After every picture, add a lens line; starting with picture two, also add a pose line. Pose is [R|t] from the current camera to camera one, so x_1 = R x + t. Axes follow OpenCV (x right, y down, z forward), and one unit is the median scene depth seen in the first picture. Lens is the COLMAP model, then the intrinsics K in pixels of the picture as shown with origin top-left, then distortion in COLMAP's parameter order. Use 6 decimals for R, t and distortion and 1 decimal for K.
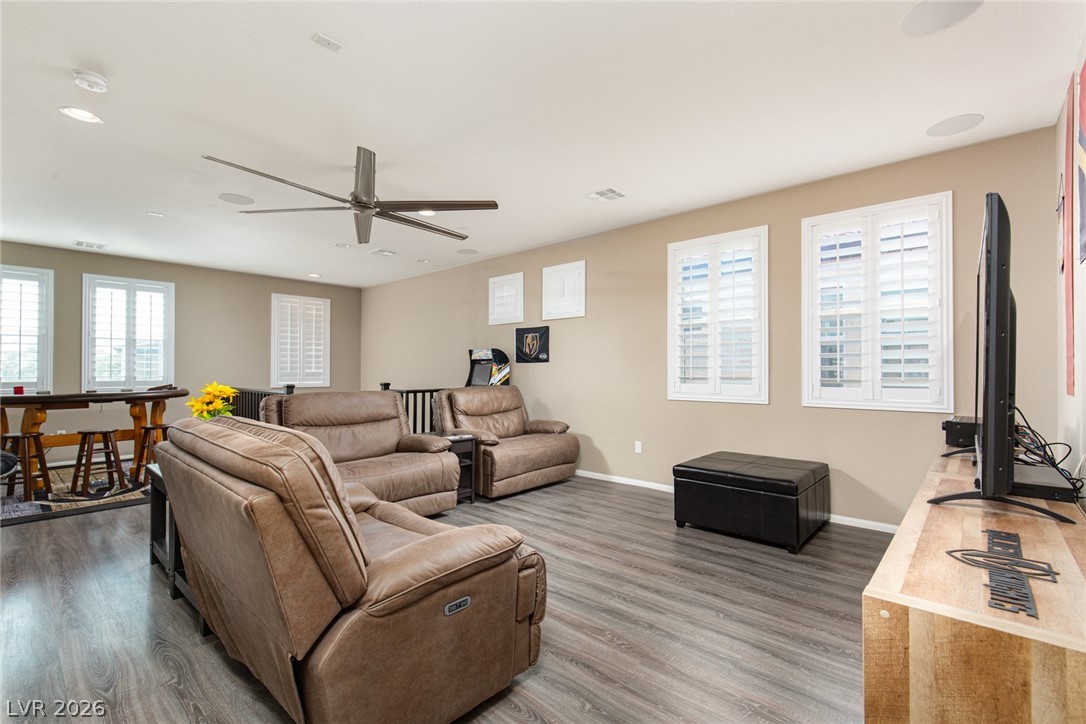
lens RADIAL K [[481.5, 0, 544.3], [0, 481.5, 367.5], [0, 0, 1]] dist [0.008987, -0.000105]
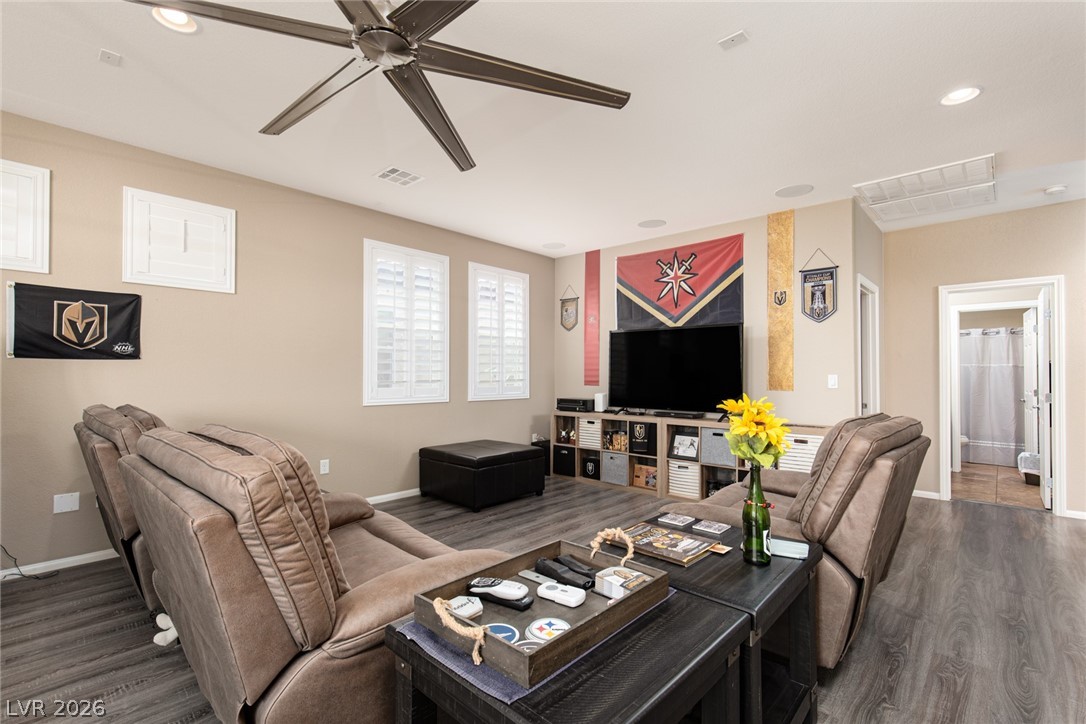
lens RADIAL K [[481.5, 0, 544.3], [0, 481.5, 367.5], [0, 0, 1]] dist [0.008987, -0.000105]
pose [[0.021769, 0.011488, 0.999697, -0.741507], [-0.009458, 0.999892, -0.011284, 0.000076], [-0.999718, -0.009209, 0.021875, 0.706617]]
